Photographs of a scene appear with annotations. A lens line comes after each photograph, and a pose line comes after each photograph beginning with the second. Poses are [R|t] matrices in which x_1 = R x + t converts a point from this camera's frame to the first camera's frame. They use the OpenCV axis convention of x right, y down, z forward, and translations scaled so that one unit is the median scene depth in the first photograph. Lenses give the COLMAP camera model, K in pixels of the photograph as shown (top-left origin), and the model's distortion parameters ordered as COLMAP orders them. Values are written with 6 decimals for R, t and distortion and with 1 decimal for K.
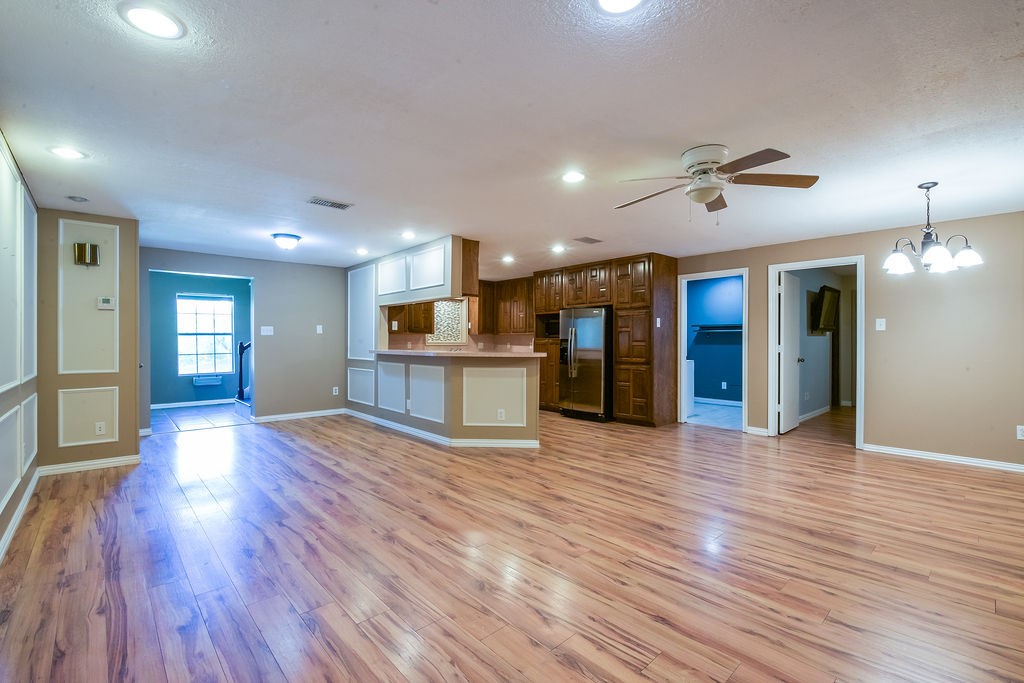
lens RADIAL K [[441.1, 0, 504.2], [0, 441.1, 348.7], [0, 0, 1]] dist [0.008494, -0.005596]
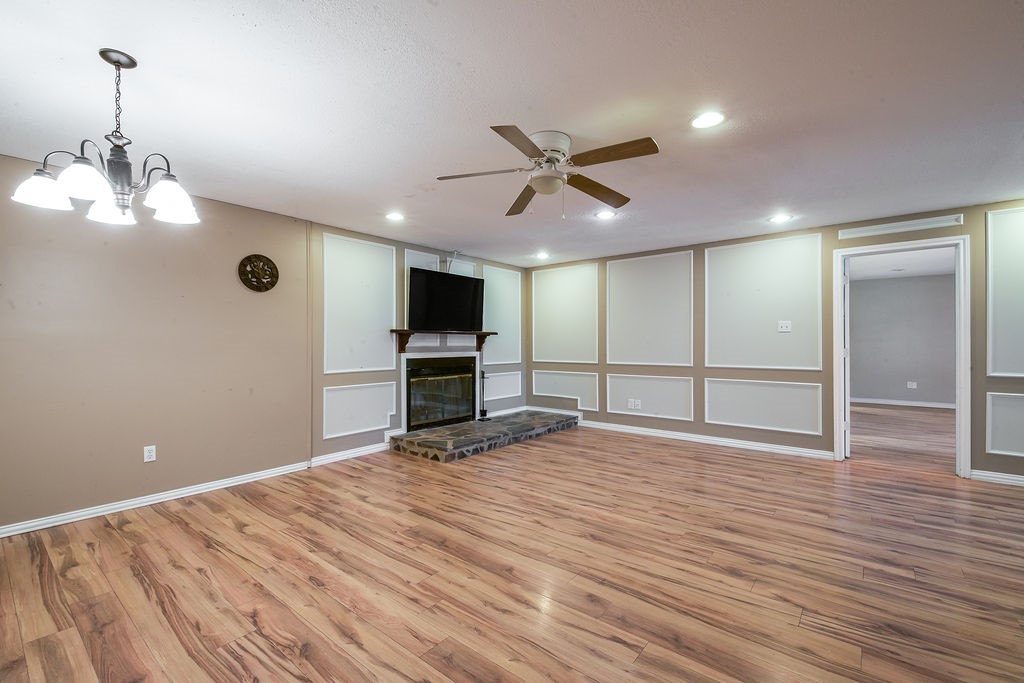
lens RADIAL K [[441.1, 0, 504.2], [0, 441.1, 339.6], [0, 0, 1]] dist [0.008494, -0.005596]
pose [[-0.988793, 0.001308, -0.149290, 0.439478], [-0.001327, 0.999845, 0.017549, -0.025084], [0.149290, 0.017551, -0.988638, 1.223357]]
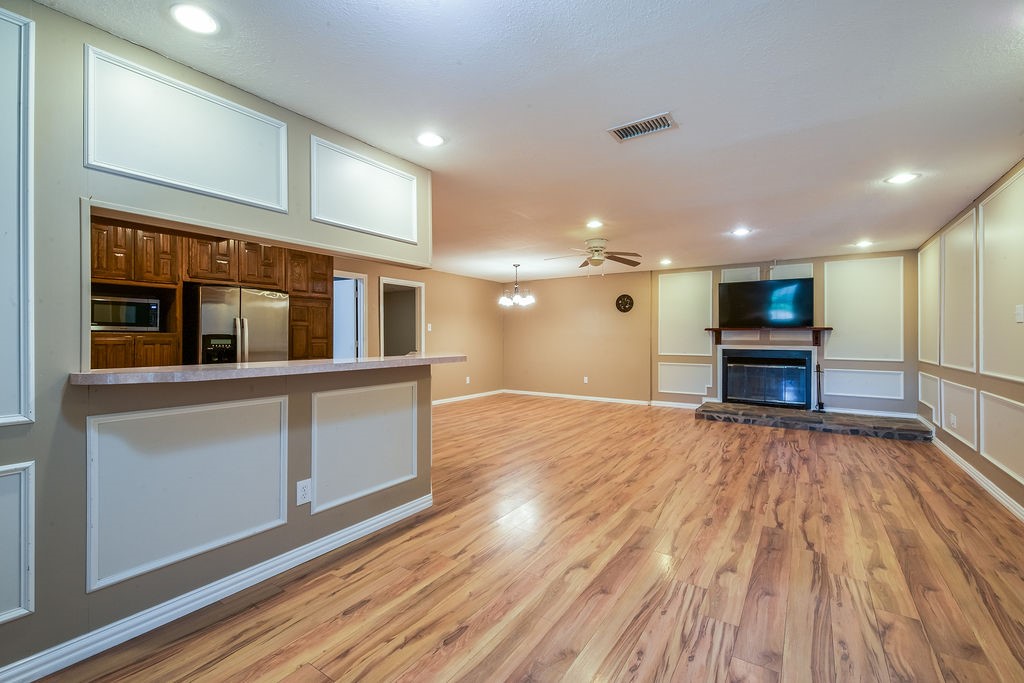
lens RADIAL K [[441.1, 0, 504.2], [0, 441.1, 337.8], [0, 0, 1]] dist [0.008494, -0.005596]
pose [[-0.226179, -0.000964, 0.974085, -0.856262], [0.020413, 0.999775, 0.005729, -0.020538], [-0.973872, 0.021180, -0.226109, 1.173790]]
